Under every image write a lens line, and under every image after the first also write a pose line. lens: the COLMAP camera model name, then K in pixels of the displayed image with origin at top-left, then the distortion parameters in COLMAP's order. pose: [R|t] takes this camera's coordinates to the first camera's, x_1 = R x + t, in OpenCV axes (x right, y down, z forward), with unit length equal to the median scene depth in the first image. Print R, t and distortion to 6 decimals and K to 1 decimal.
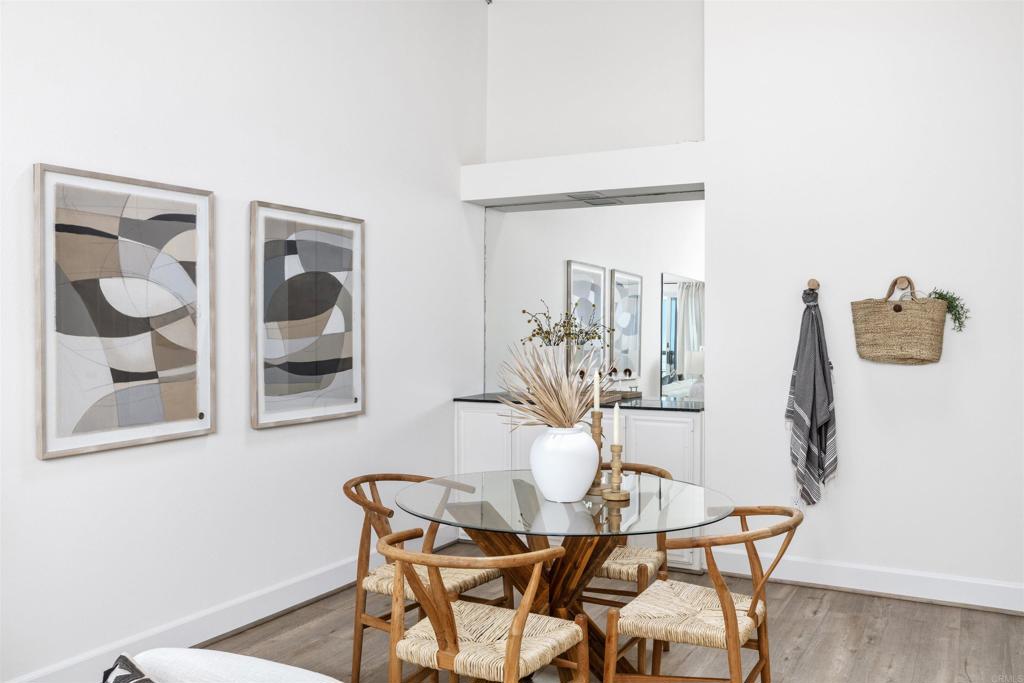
lens RADIAL K [[885.6, 0, 517.2], [0, 885.6, 333.1], [0, 0, 1]] dist [0.040702, -0.001740]
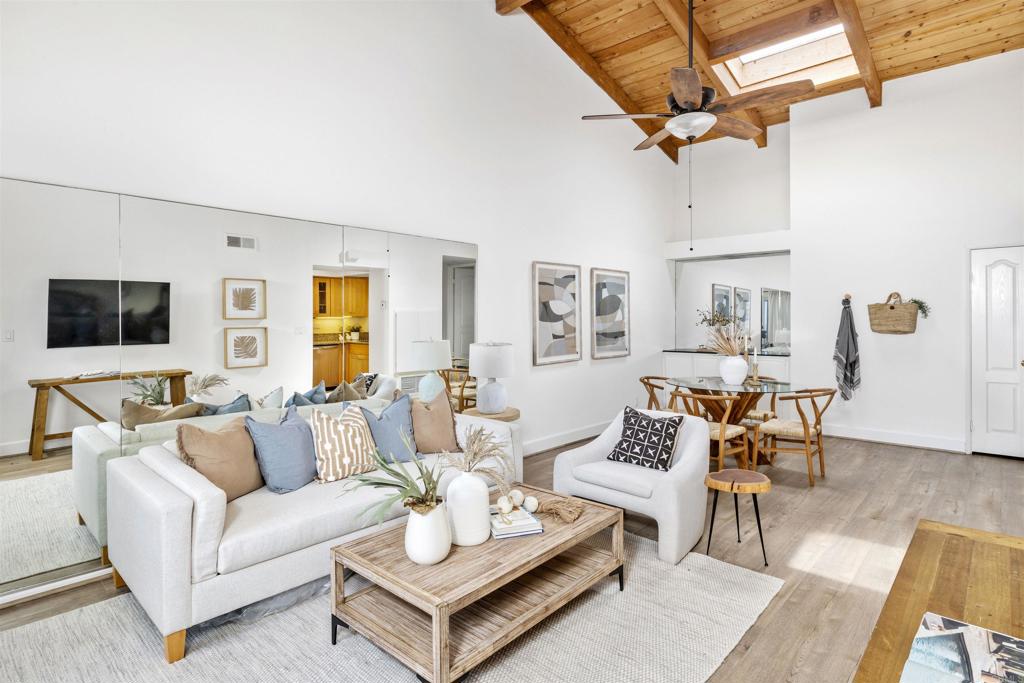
lens RADIAL K [[527.9, 0, 522.5], [0, 527.9, 322.4], [0, 0, 1]] dist [0.024172, 0.000410]
pose [[0.969412, -0.003989, -0.245408, -0.112328], [0.004438, 0.999989, 0.001277, 0.001936], [0.245400, -0.002327, 0.969419, -0.441993]]
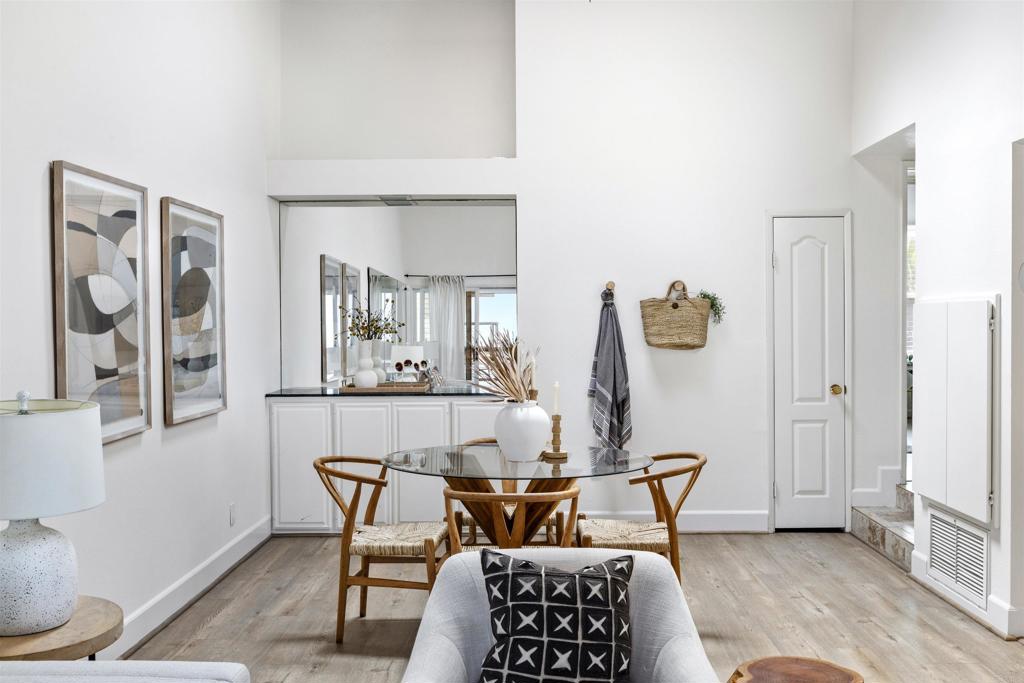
lens RADIAL K [[983.1, 0, 514.7], [0, 983.1, 345.8], [0, 0, 1]] dist [0.011494, 0.000000]
pose [[0.896958, -0.015896, 0.441831, -0.394903], [0.007989, 0.999773, 0.019750, -0.000267], [-0.442044, -0.014185, 0.896881, -0.150266]]
